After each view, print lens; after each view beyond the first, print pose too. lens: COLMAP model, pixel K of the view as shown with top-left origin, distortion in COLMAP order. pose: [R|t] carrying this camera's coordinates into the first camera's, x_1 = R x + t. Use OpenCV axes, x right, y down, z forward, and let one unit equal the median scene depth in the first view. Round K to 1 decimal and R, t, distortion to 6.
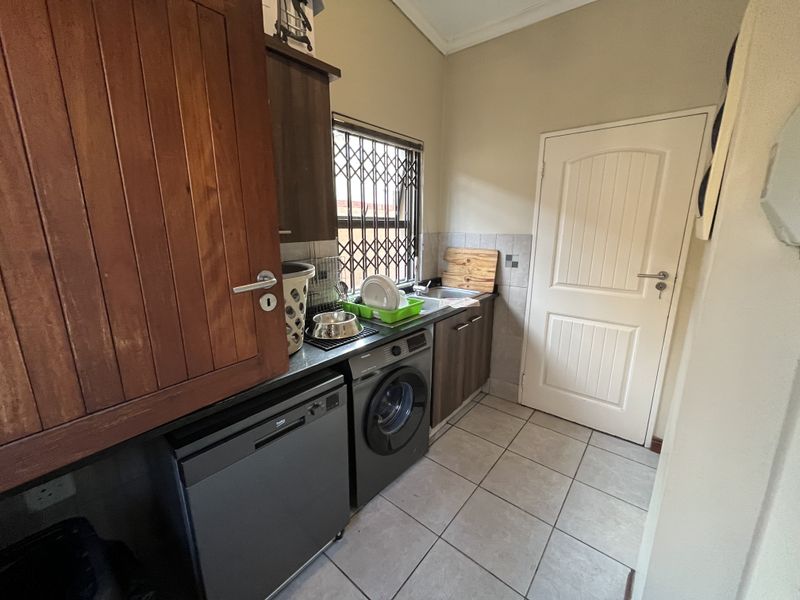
lens RADIAL K [[322.7, 0, 397.5], [0, 322.7, 297.0], [0, 0, 1]] dist [-0.002709, -0.000623]
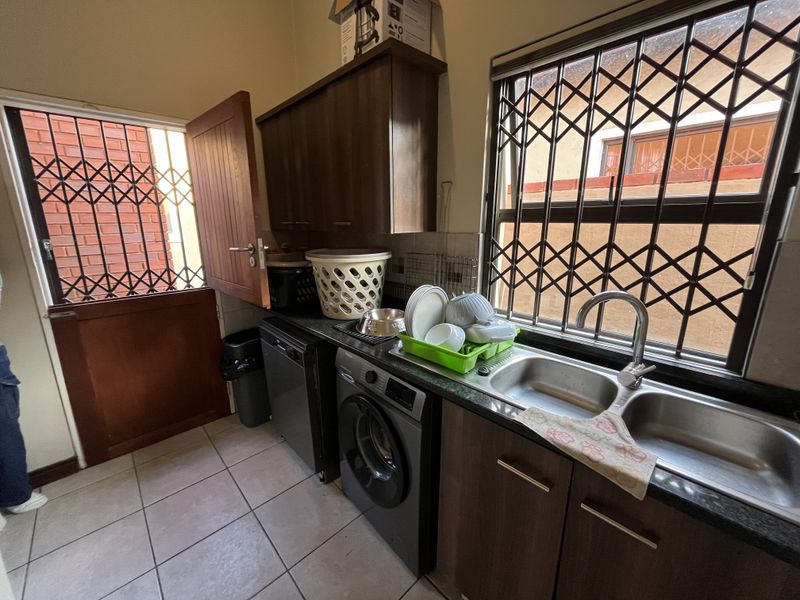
lens RADIAL K [[322.7, 0, 397.0], [0, 322.7, 300.1], [0, 0, 1]] dist [-0.002709, -0.000623]
pose [[-0.116874, 0.234948, -0.964956, 0.574944], [-0.218656, 0.941687, 0.255765, -0.183304], [0.968778, 0.240886, -0.058686, 0.862706]]
